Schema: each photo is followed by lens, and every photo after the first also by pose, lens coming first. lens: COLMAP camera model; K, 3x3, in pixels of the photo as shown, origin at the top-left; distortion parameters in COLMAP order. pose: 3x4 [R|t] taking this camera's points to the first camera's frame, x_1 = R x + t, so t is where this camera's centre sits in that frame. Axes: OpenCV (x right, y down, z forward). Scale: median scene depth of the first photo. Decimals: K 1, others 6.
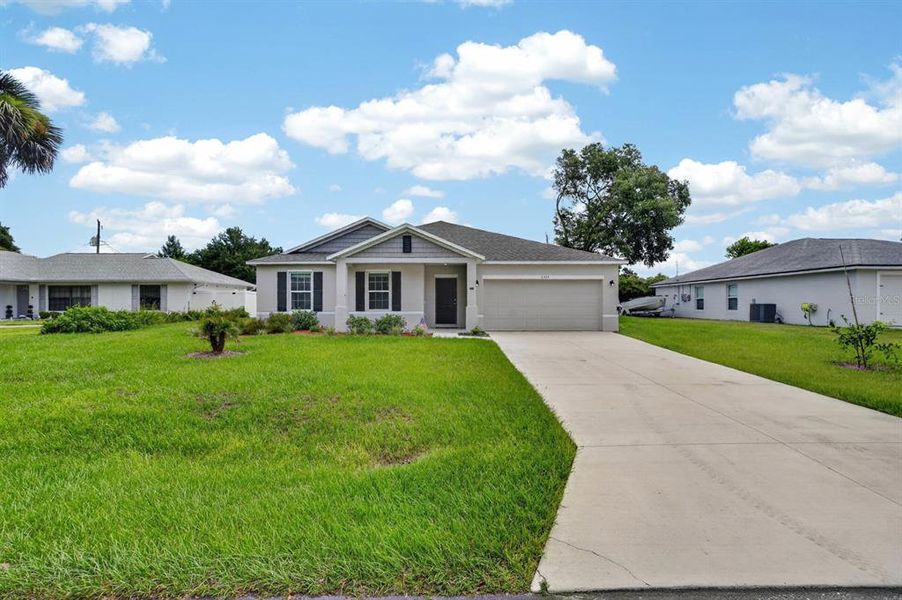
lens RADIAL K [[406.7, 0, 448.2], [0, 406.7, 304.9], [0, 0, 1]] dist [-0.013888, 0.000571]
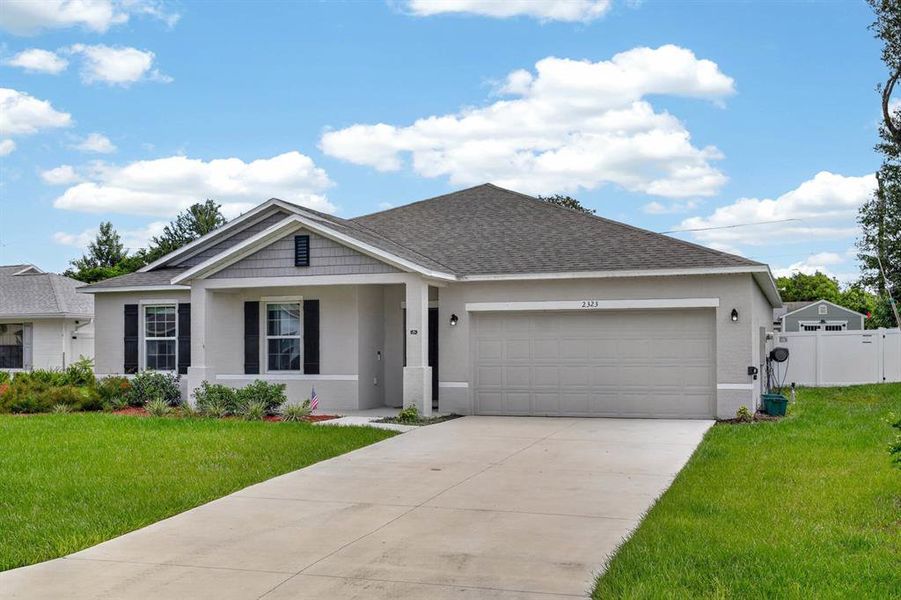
lens RADIAL K [[999.2, 0, 438.5], [0, 999.2, 343.8], [0, 0, 1]] dist [-0.006597, -0.016286]
pose [[0.937241, -0.005621, -0.348637, 0.476184], [0.003117, 0.999965, -0.007744, -0.013702], [0.348669, 0.006171, 0.937226, -0.159970]]
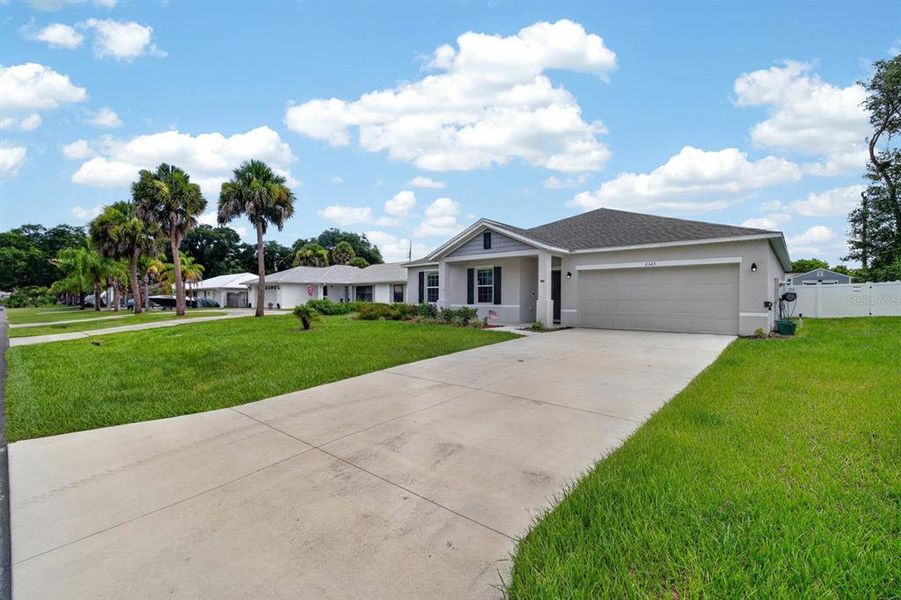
lens RADIAL K [[396.0, 0, 453.2], [0, 396.0, 303.4], [0, 0, 1]] dist [0.001022, 0.000623]
pose [[0.747151, 0.009834, -0.664581, 0.463556], [-0.004881, 0.999945, 0.009309, 0.003683], [0.664636, -0.003711, 0.747158, 0.157532]]
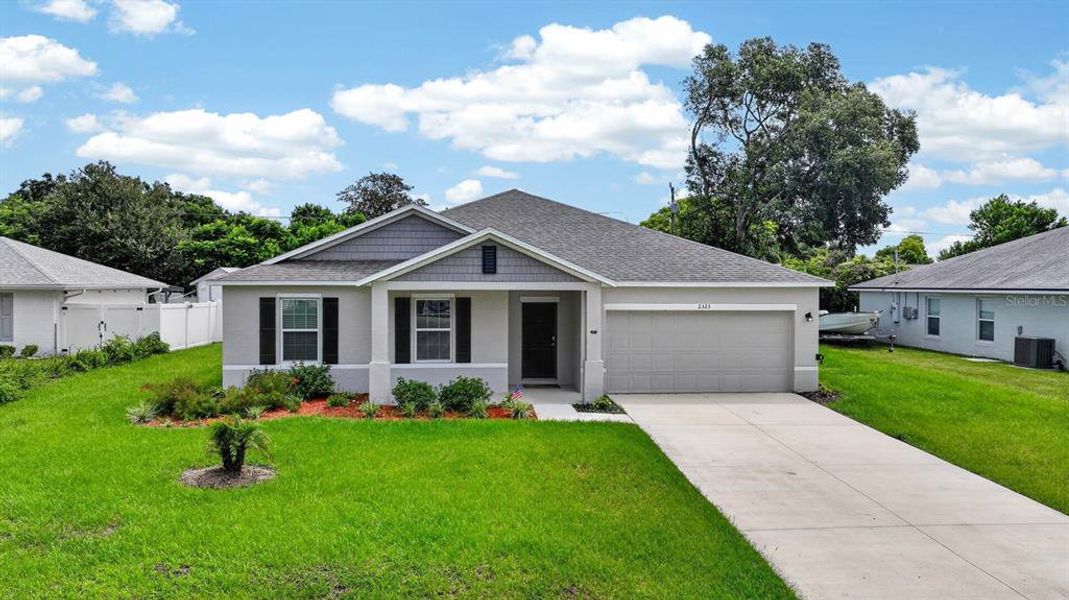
lens RADIAL K [[749.6, 0, 534.5], [0, 749.6, 300.0], [0, 0, 1]] dist [0.005721, -0.000363]
pose [[0.996151, 0.002563, 0.087619, -0.118693], [-0.004804, 0.999667, 0.025372, -0.105720], [-0.087525, -0.025695, 0.995831, -0.114521]]
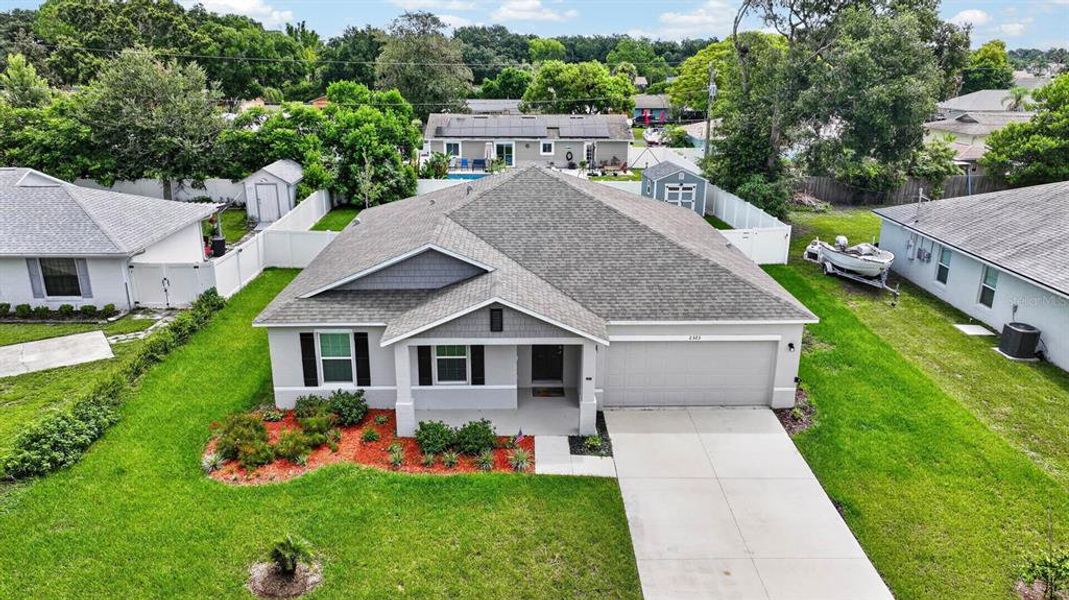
lens RADIAL K [[749.6, 0, 534.5], [0, 749.6, 300.0], [0, 0, 1]] dist [0.005721, -0.000363]
pose [[0.999779, -0.001985, 0.020934, -0.056900], [-0.004726, 0.948856, 0.315674, -0.521214], [-0.020490, -0.315703, 0.948637, -0.168781]]
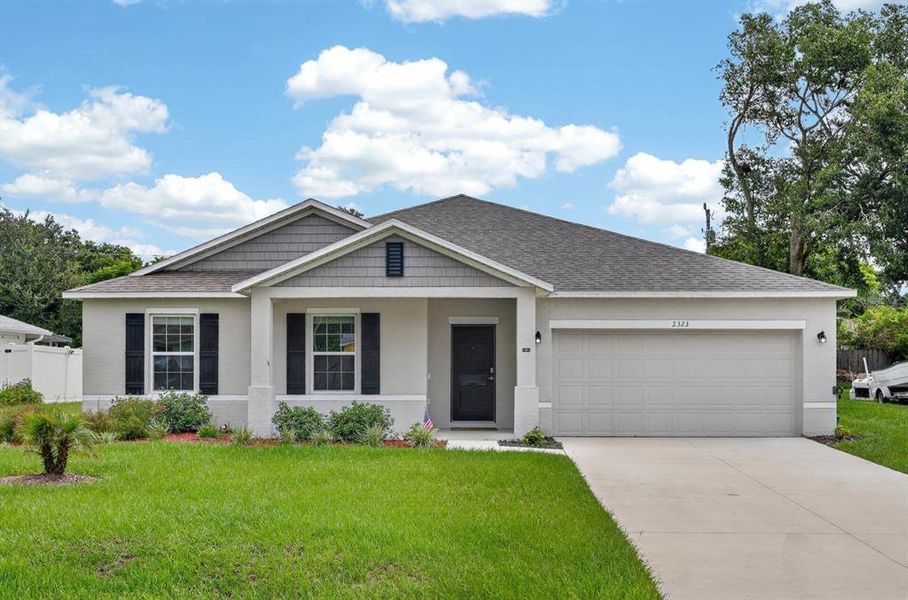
lens RADIAL K [[1019.3, 0, 448.0], [0, 1019.3, 359.0], [0, 0, 1]] dist [-0.001014, -0.008713]
pose [[0.999633, 0.001628, -0.027026, -0.002845], [-0.001848, 0.999965, -0.008102, -0.017127], [0.027012, 0.008149, 0.999602, -0.205814]]
